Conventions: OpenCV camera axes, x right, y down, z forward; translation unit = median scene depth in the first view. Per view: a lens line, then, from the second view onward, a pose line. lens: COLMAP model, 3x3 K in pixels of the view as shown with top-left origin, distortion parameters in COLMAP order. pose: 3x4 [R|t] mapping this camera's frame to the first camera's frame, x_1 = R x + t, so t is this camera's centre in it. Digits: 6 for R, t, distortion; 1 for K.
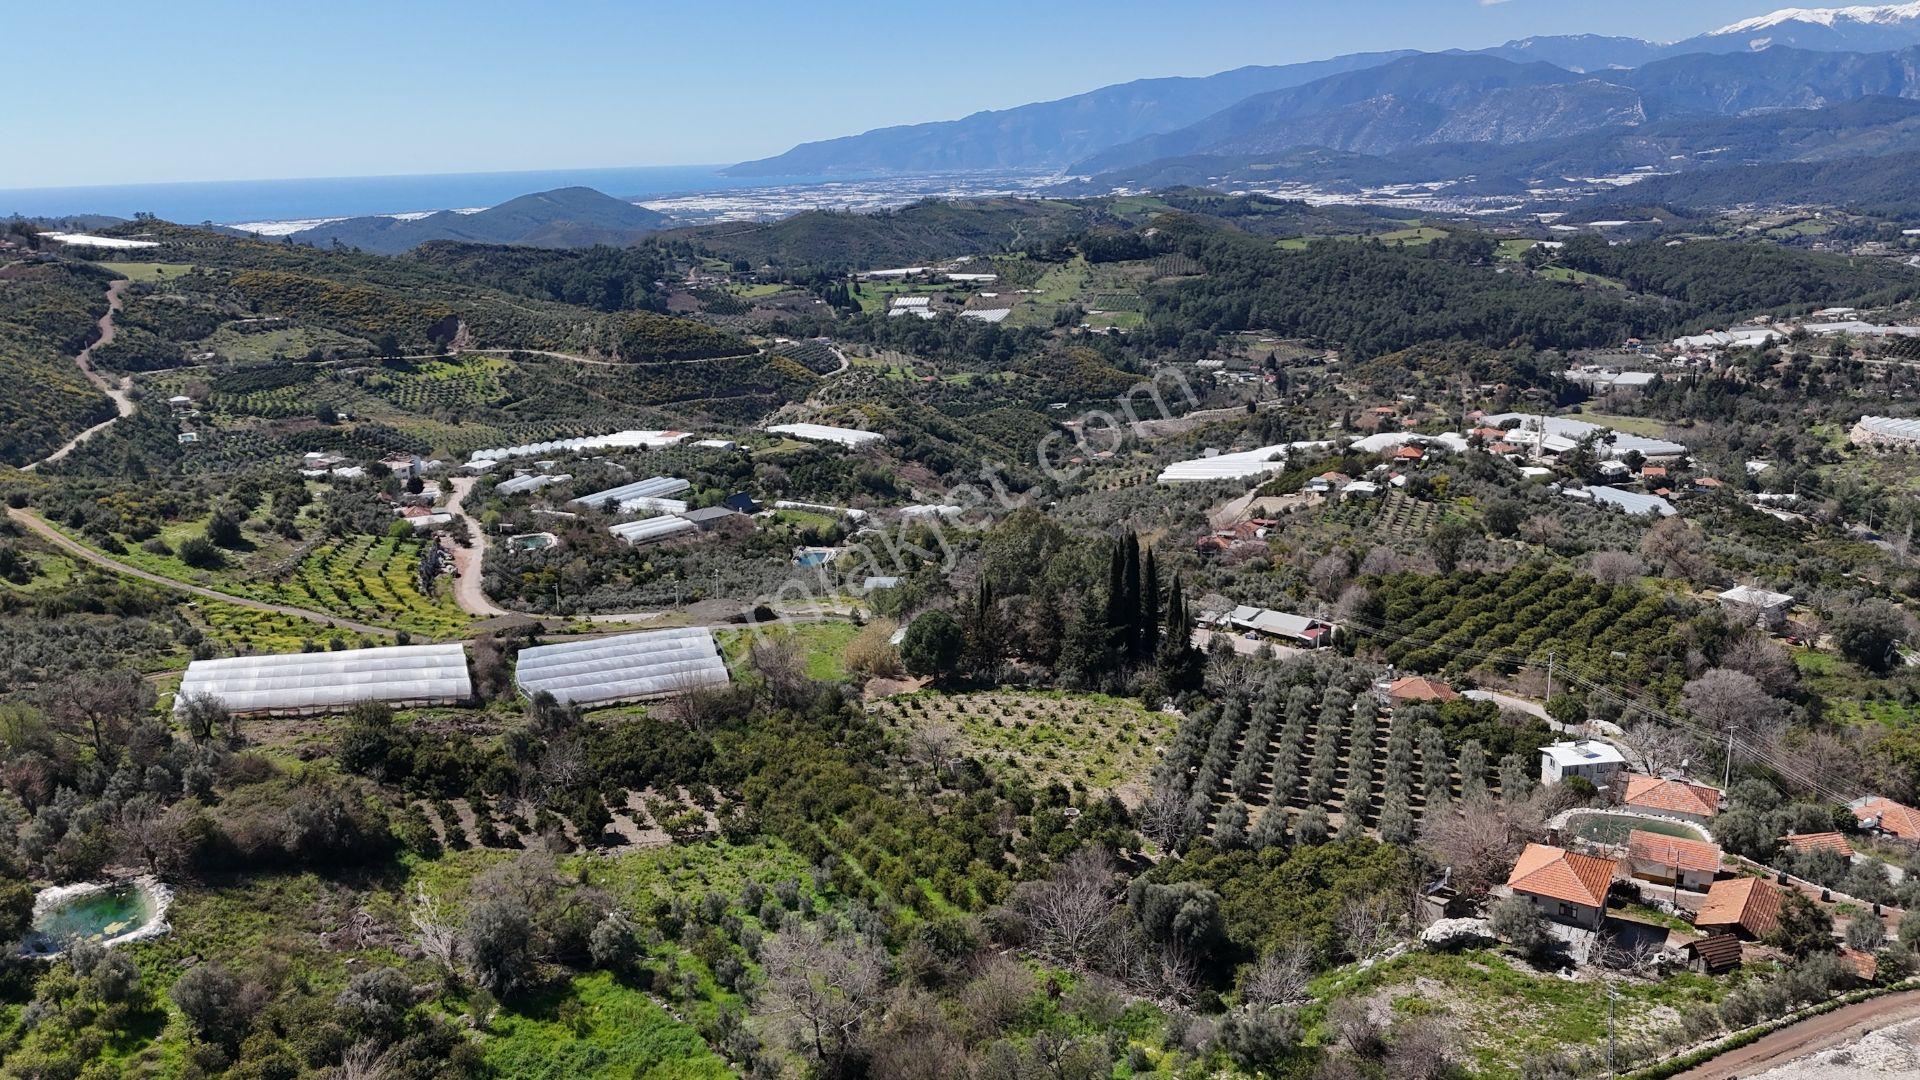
lens RADIAL K [[1405.6, 0, 961.4], [0, 1405.6, 556.6], [0, 0, 1]] dist [0.067815, -0.064005]
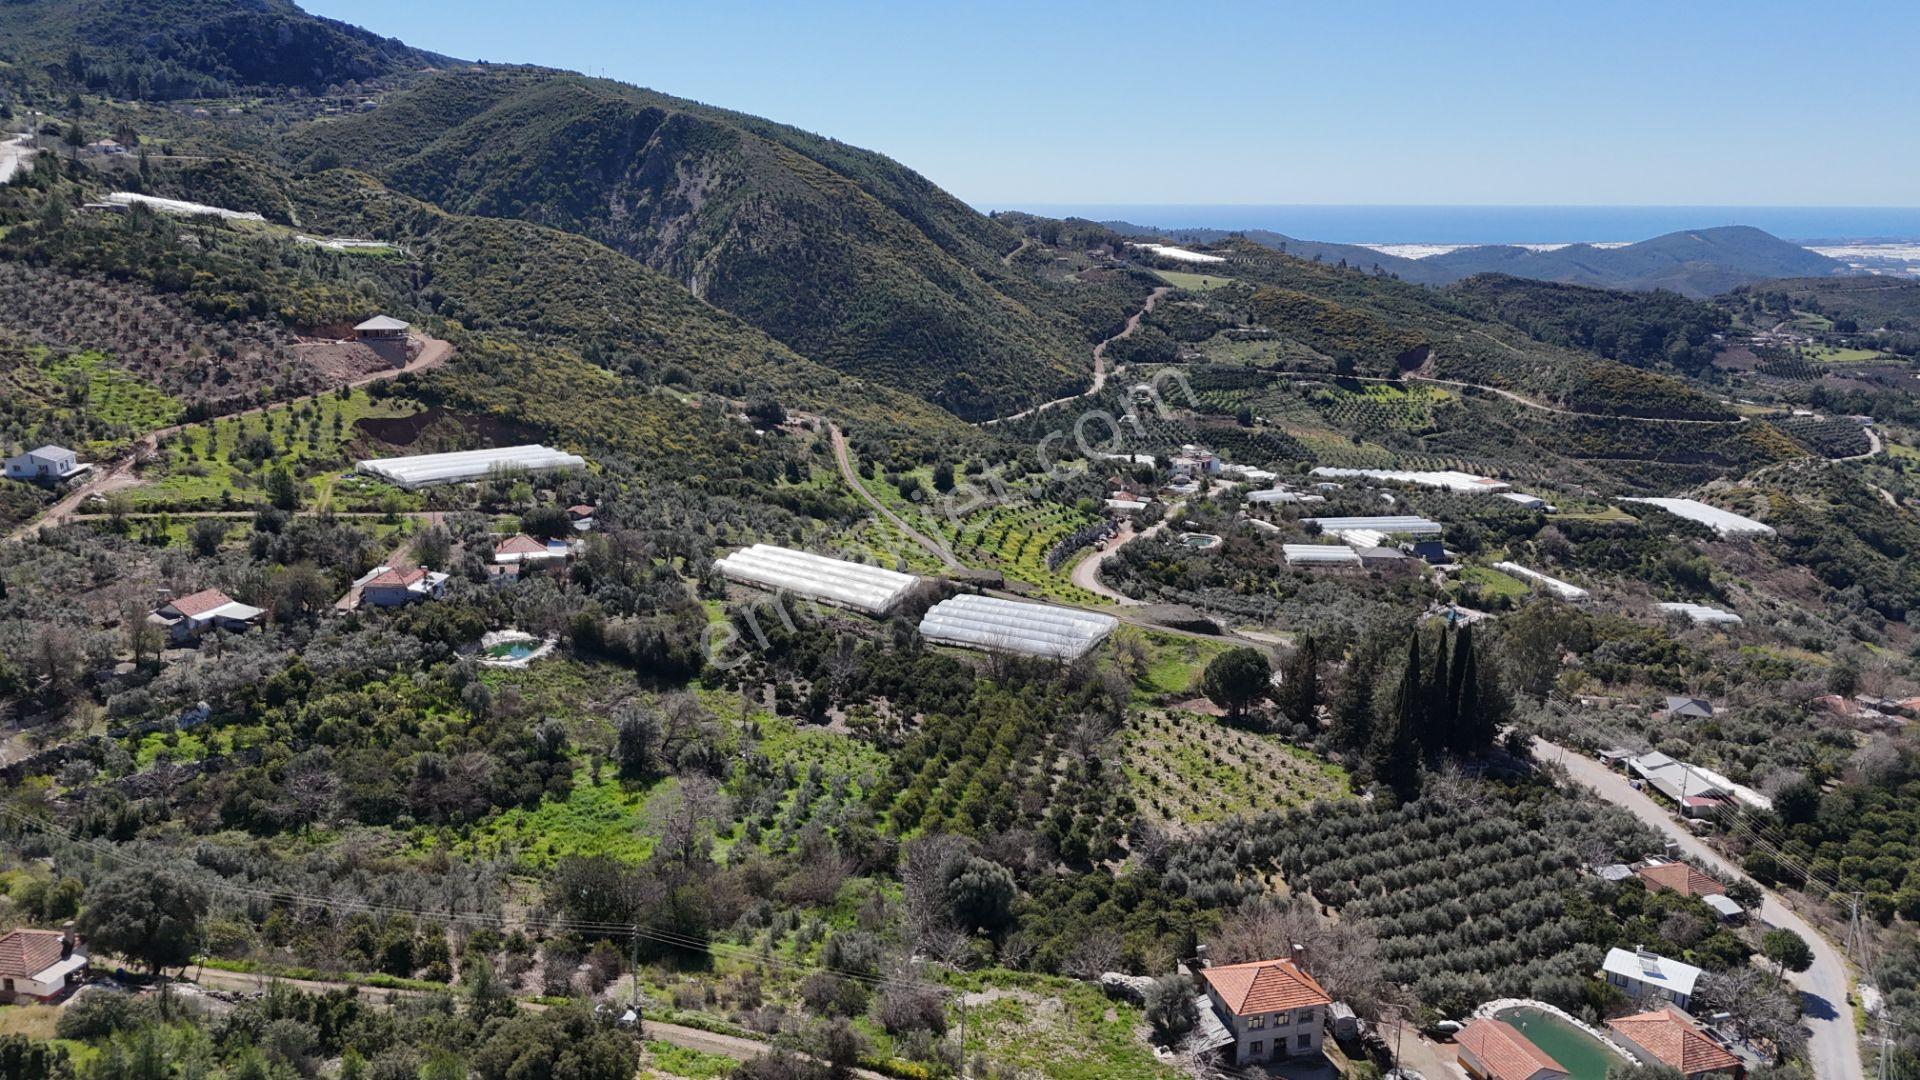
lens RADIAL K [[1405.6, 0, 964.5], [0, 1405.6, 548.7], [0, 0, 1]] dist [0.067815, -0.064005]
pose [[0.723680, 0.208780, -0.657798, 0.081314], [-0.225016, 0.972438, 0.061092, -0.008180], [0.652422, 0.103804, 0.750713, 0.008246]]
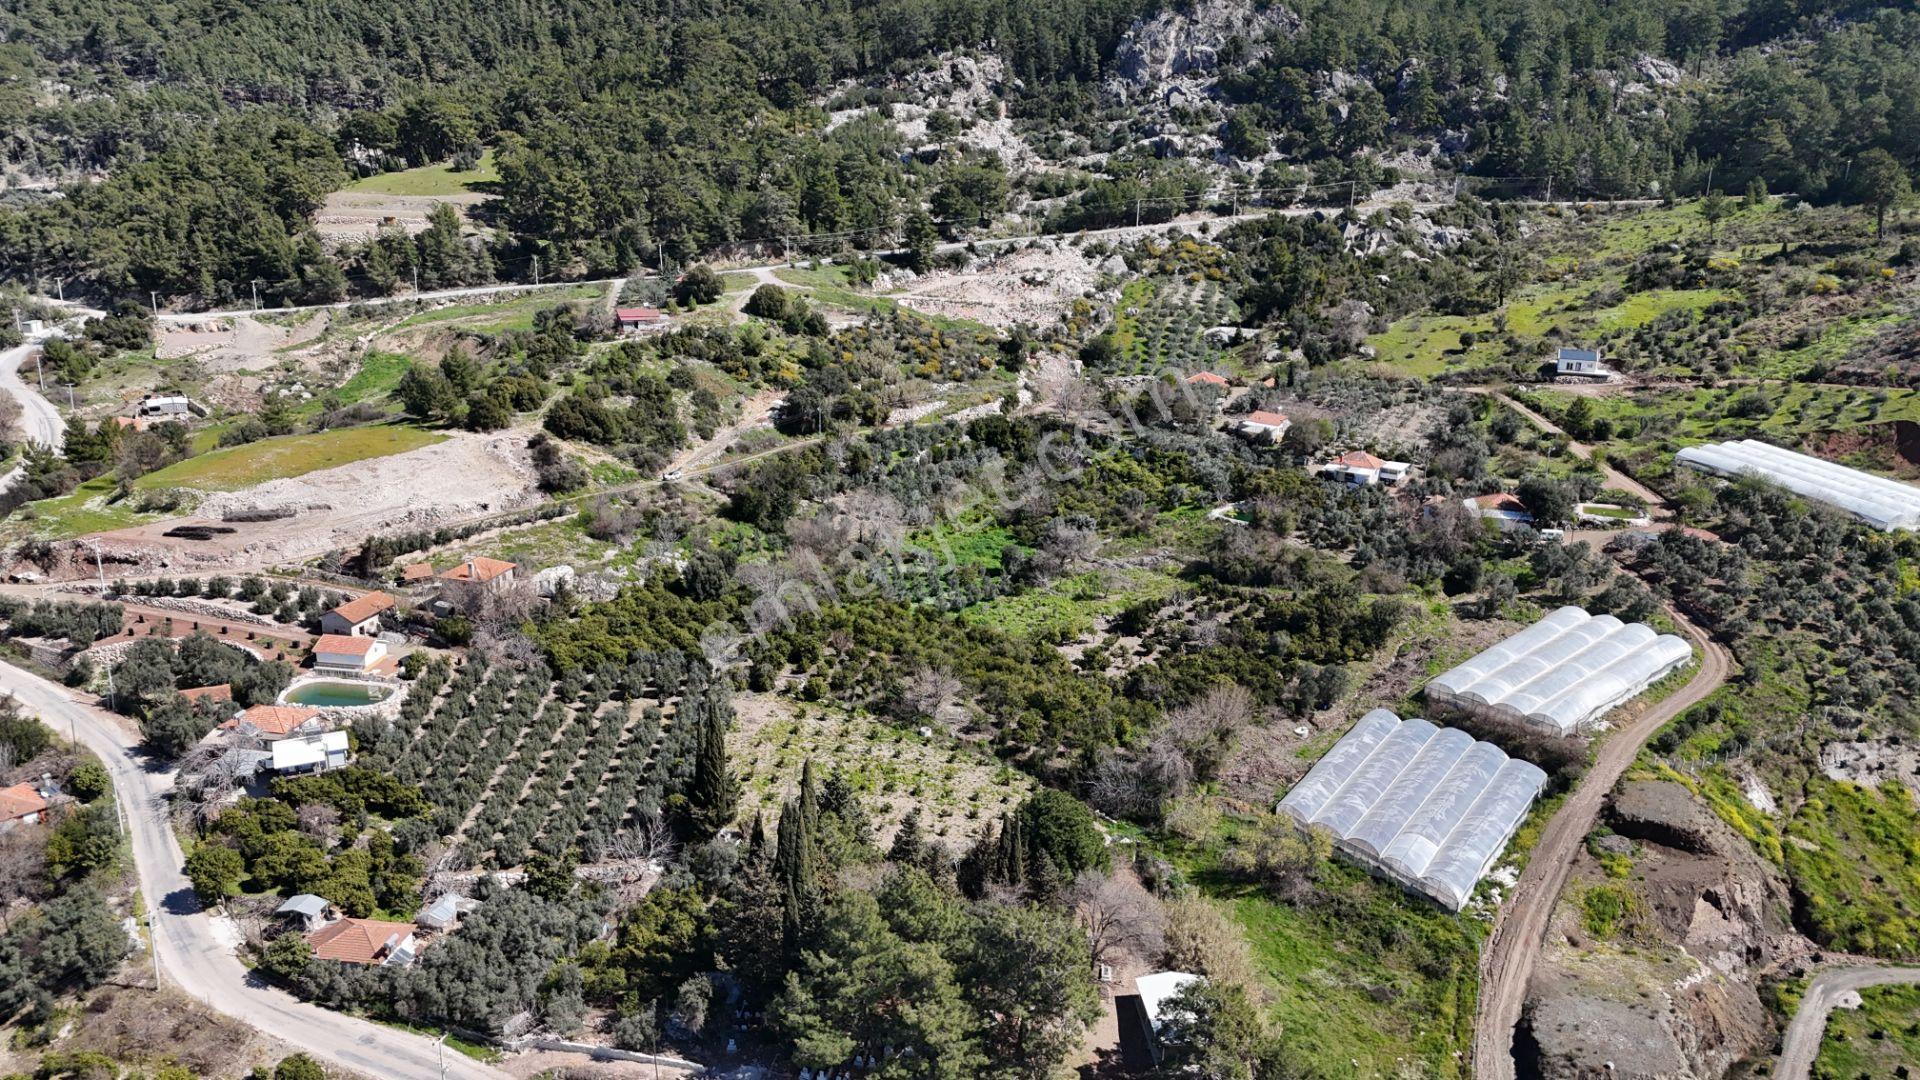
lens RADIAL K [[1405.6, 0, 960.2], [0, 1405.6, 554.4], [0, 0, 1]] dist [0.067815, -0.064005]
pose [[-0.950622, 0.096550, -0.294952, 0.035135], [-0.083332, 0.836069, 0.542258, -0.070664], [0.298955, 0.540062, -0.786740, 0.235106]]
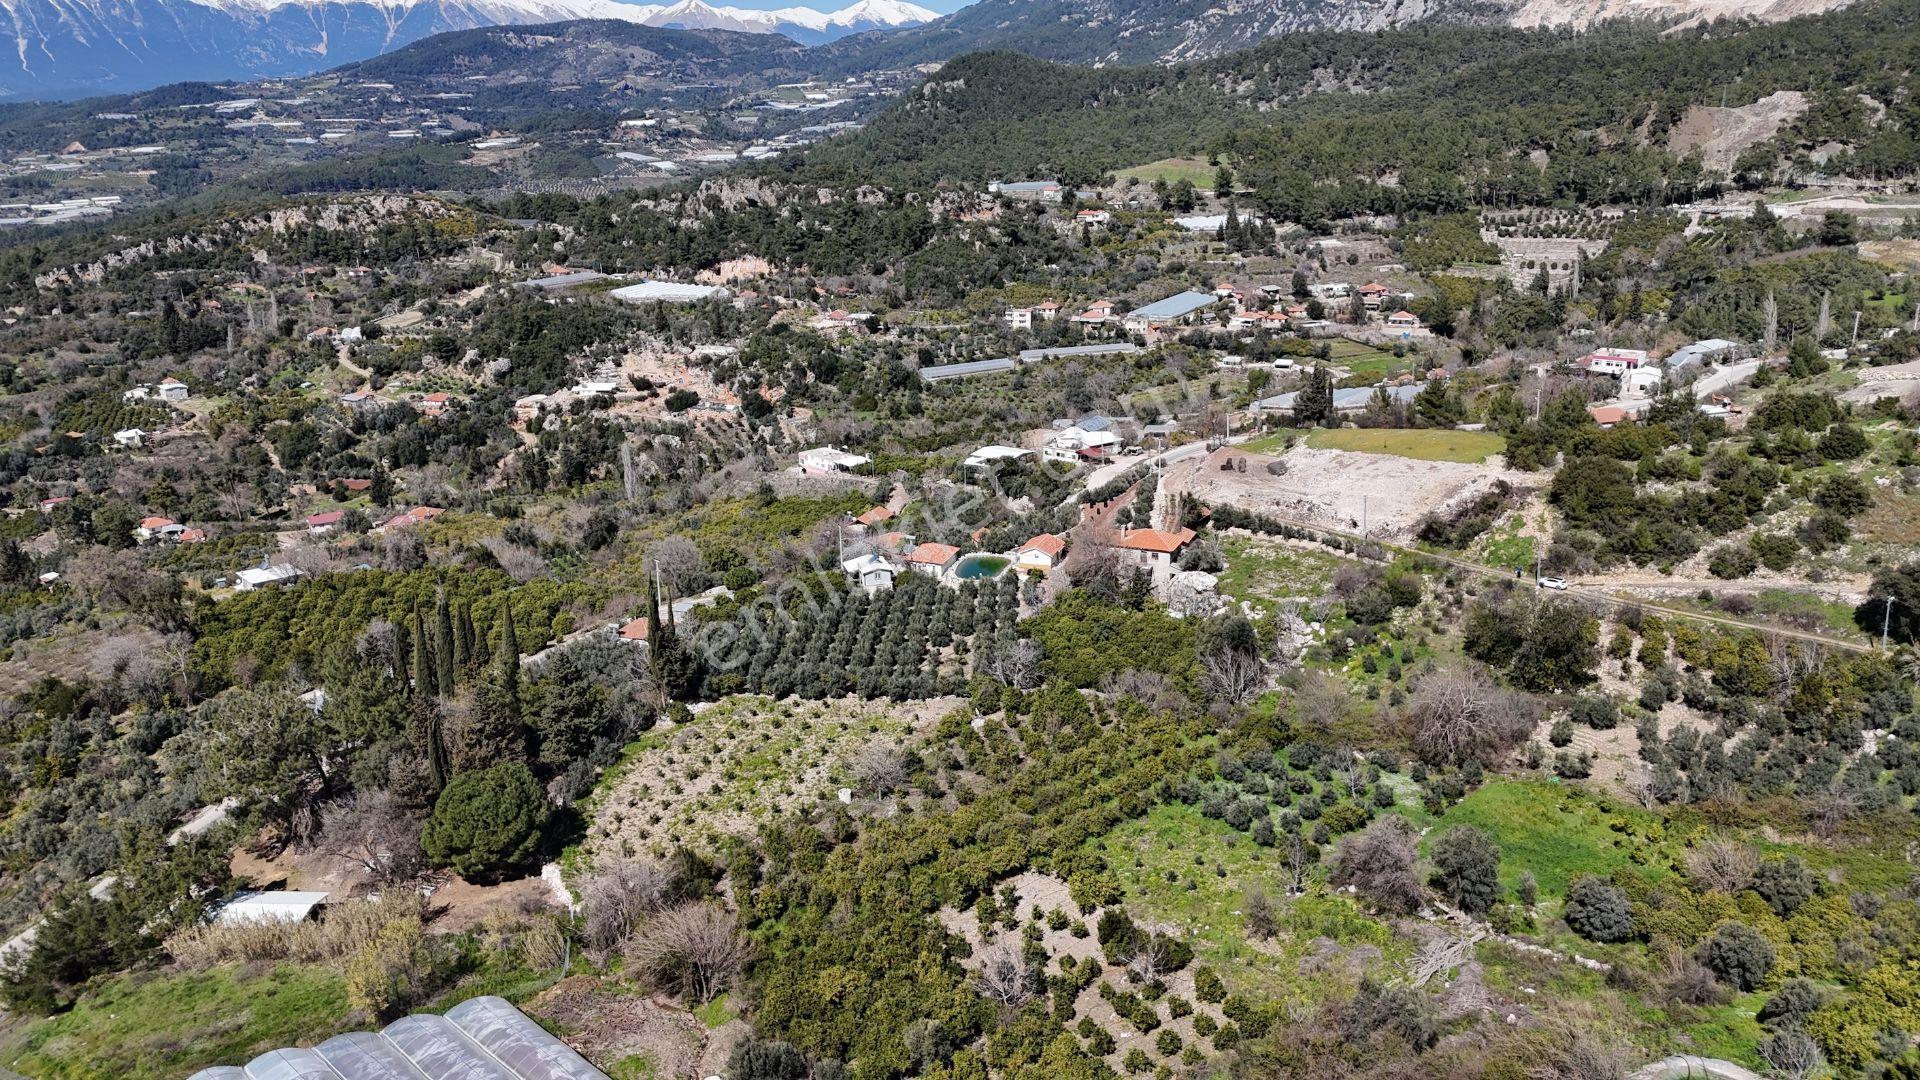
lens RADIAL K [[1405.6, 0, 963.8], [0, 1405.6, 543.5], [0, 0, 1]] dist [0.067815, -0.064005]
pose [[-0.139247, -0.254252, 0.957061, -0.110450], [0.292369, 0.912837, 0.285042, -0.030433], [-0.946113, 0.319506, -0.052774, 0.123953]]
